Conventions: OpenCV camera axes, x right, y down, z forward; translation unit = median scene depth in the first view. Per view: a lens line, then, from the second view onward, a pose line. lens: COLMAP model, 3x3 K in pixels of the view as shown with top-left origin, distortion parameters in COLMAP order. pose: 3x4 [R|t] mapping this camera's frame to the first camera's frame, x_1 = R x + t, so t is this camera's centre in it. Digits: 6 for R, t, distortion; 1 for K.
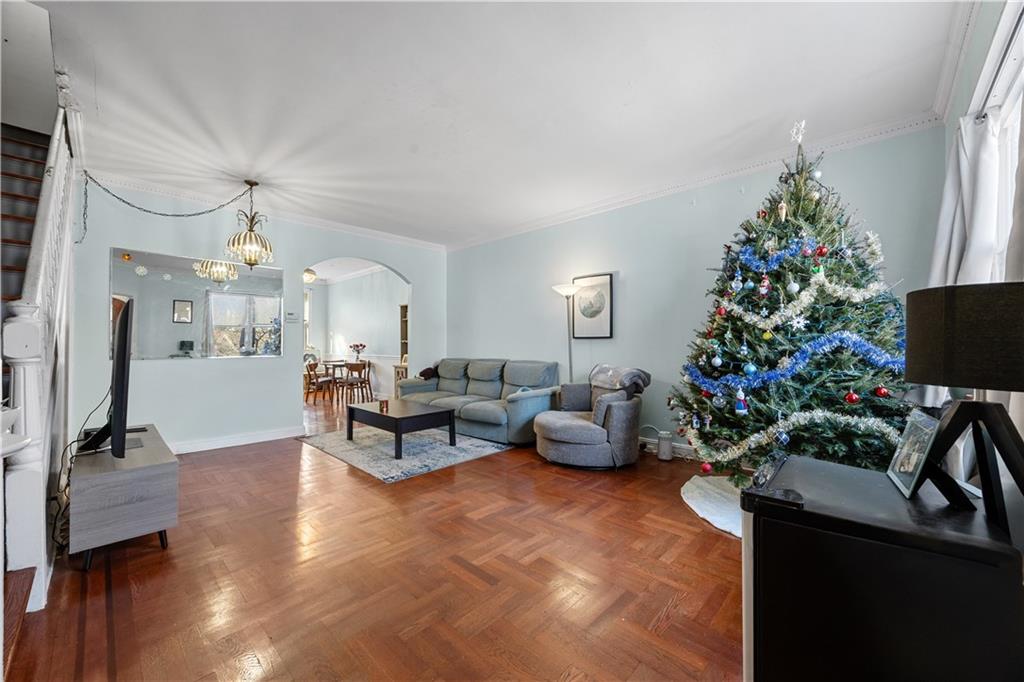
lens RADIAL K [[392.1, 0, 509.3], [0, 392.1, 342.2], [0, 0, 1]] dist [-0.004976, -0.000055]
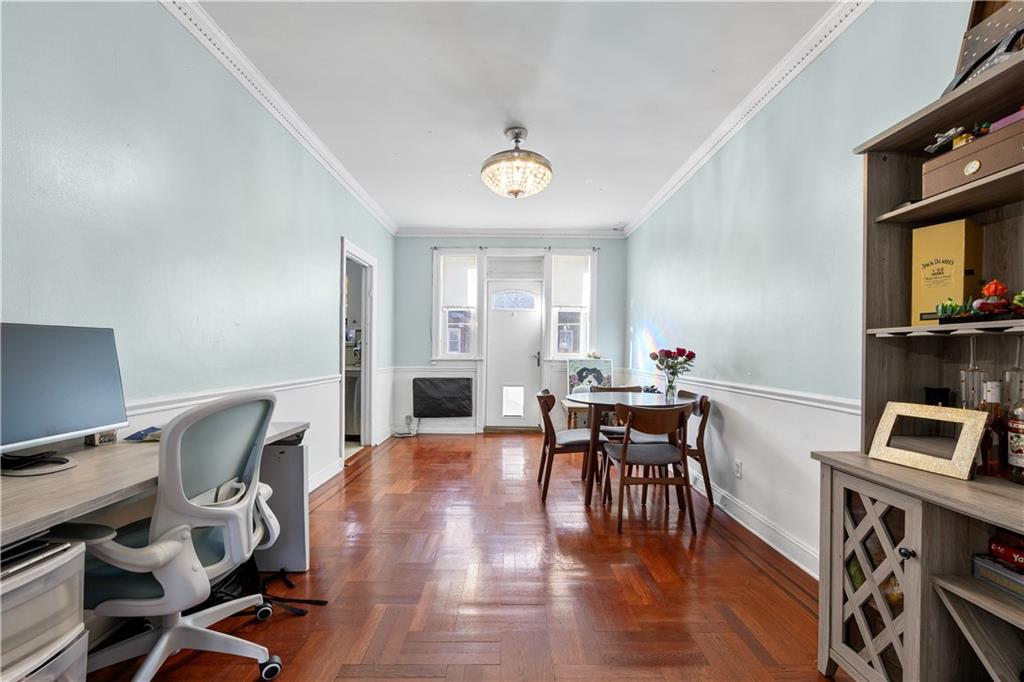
lens RADIAL K [[392.1, 0, 509.3], [0, 392.1, 342.2], [0, 0, 1]] dist [-0.004976, -0.000055]
pose [[0.670982, -0.006711, -0.741443, -0.214068], [-0.011065, 0.999757, -0.019063, 0.006706], [0.741391, 0.020995, 0.670745, 0.632677]]
